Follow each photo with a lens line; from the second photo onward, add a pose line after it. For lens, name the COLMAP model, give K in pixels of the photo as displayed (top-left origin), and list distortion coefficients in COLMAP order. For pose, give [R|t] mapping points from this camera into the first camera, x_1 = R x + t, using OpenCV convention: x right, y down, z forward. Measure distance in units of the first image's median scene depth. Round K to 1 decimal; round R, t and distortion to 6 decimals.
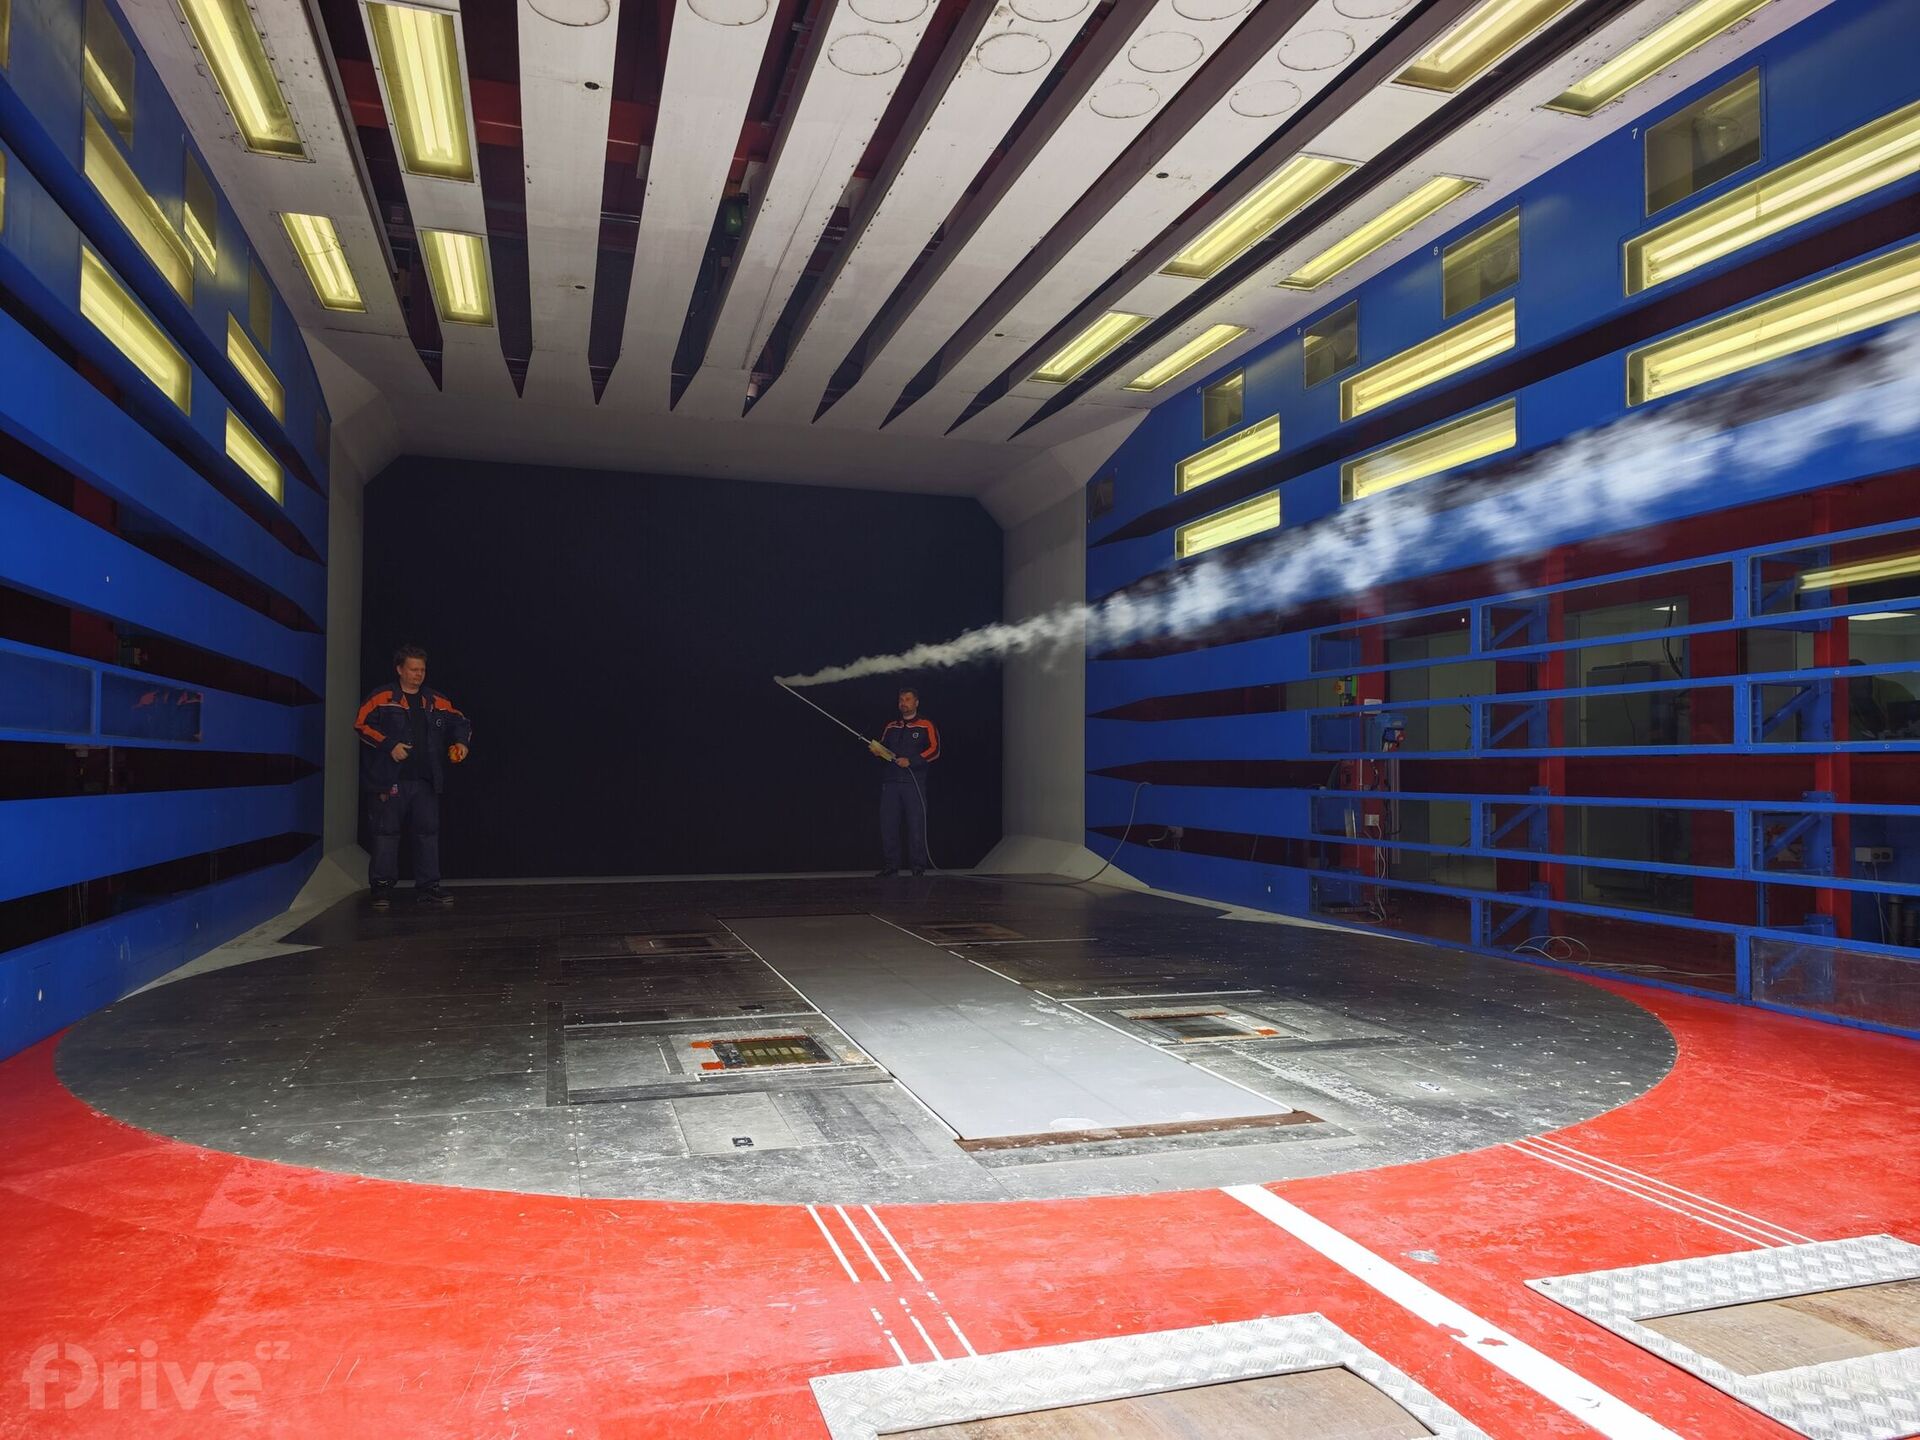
lens RADIAL K [[1321.8, 0, 960.0], [0, 1321.8, 720.0], [0, 0, 1]] dist [0.002677, 0.001790]
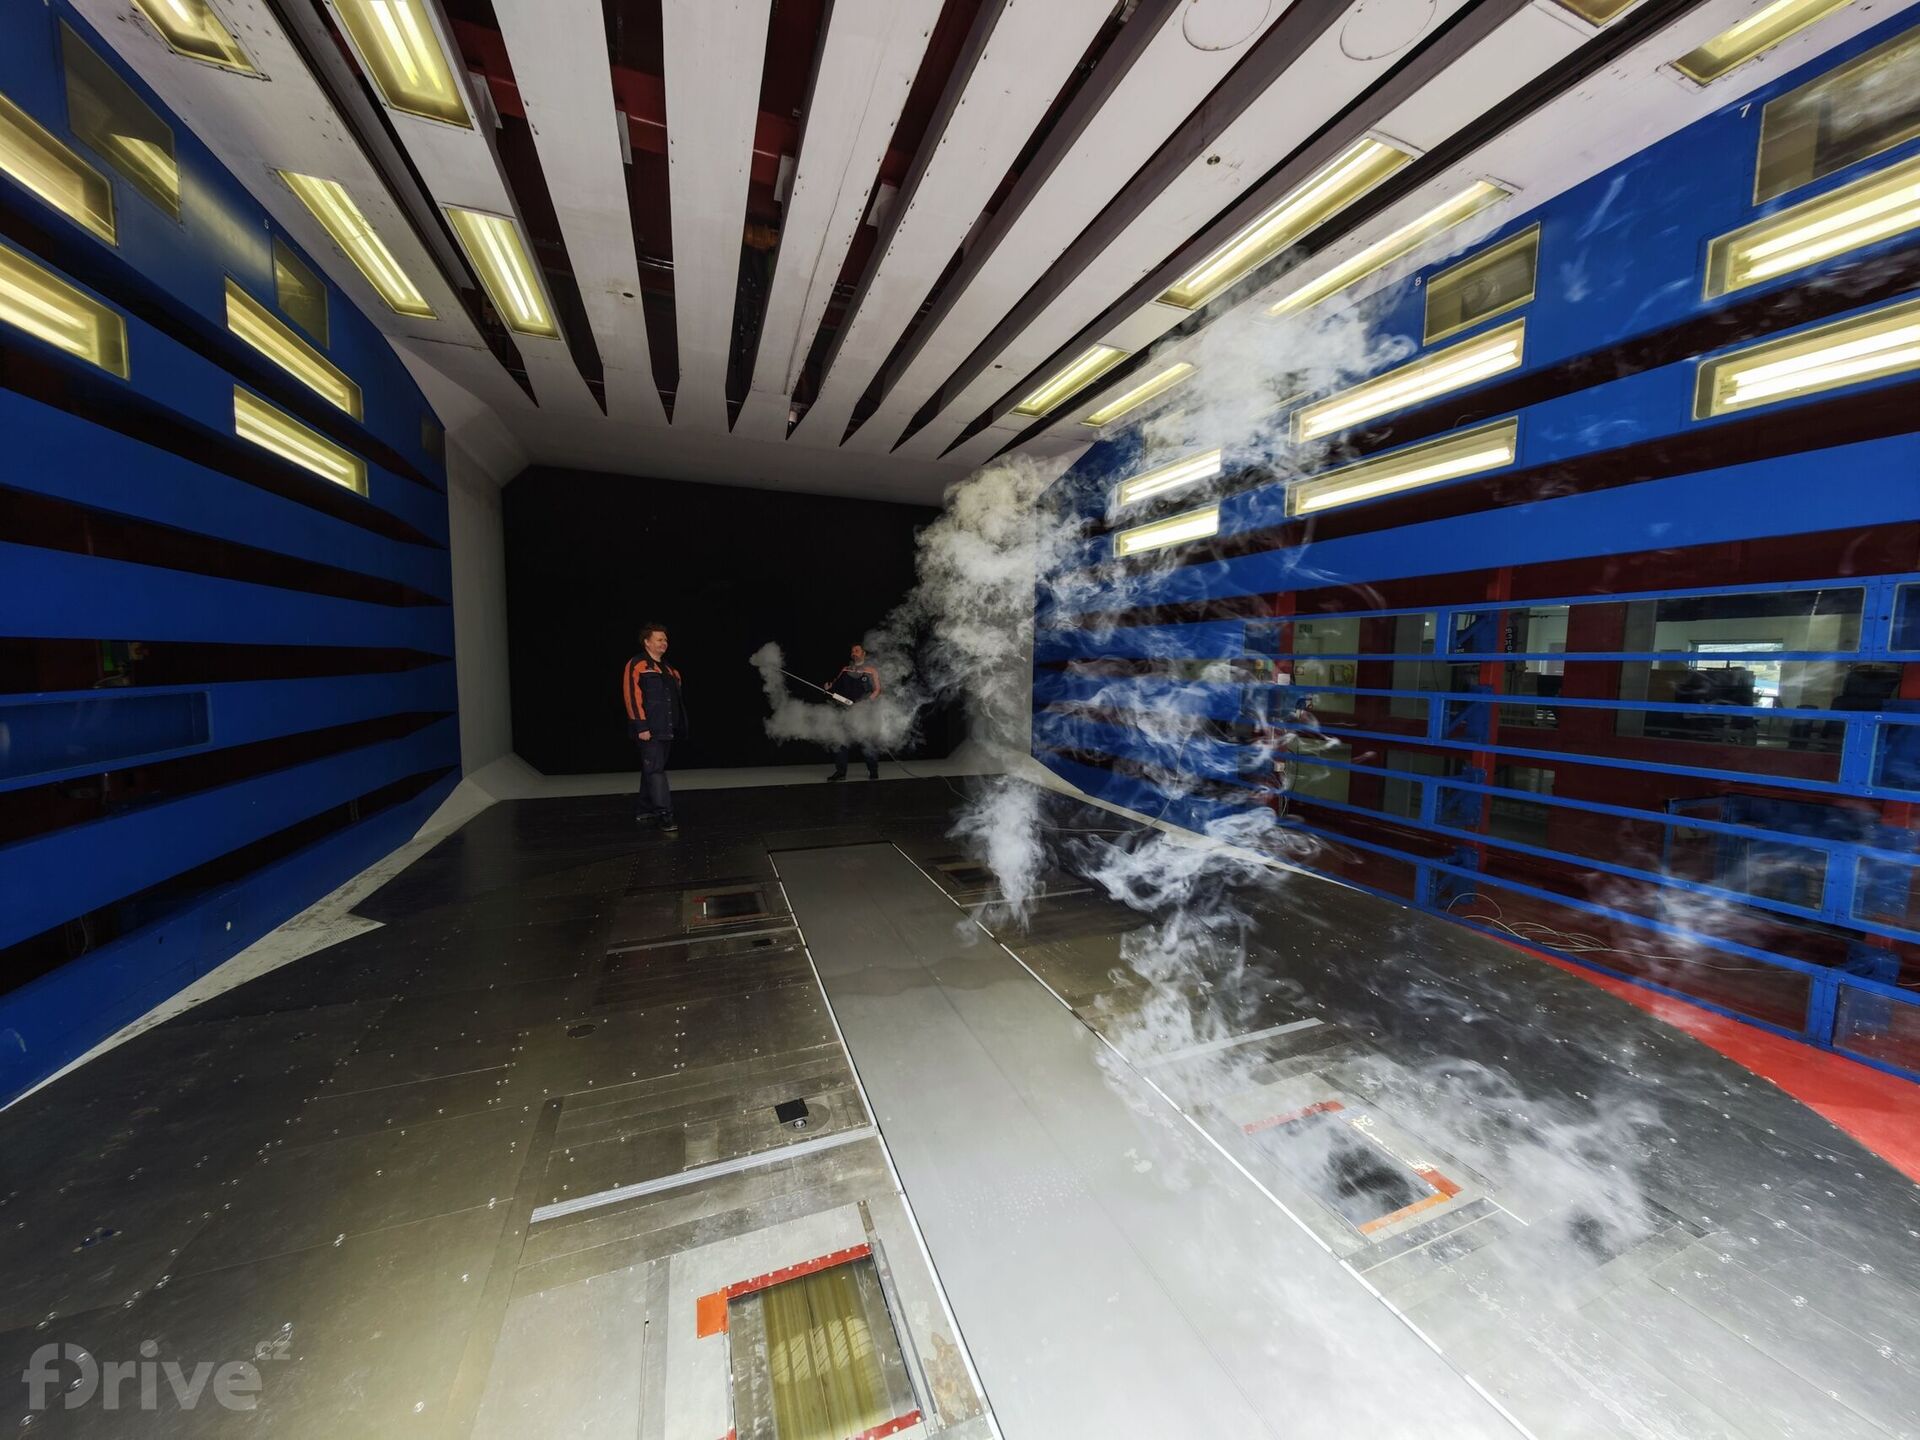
lens RADIAL K [[683.3, 0, 960.0], [0, 683.3, 720.0], [0, 0, 1]] dist [-0.000057, 0.000038]
pose [[0.997399, 0.003339, 0.072001, -0.065237], [-0.012386, 0.992005, 0.125587, -0.065280], [-0.071006, -0.126152, 0.989466, 0.458715]]
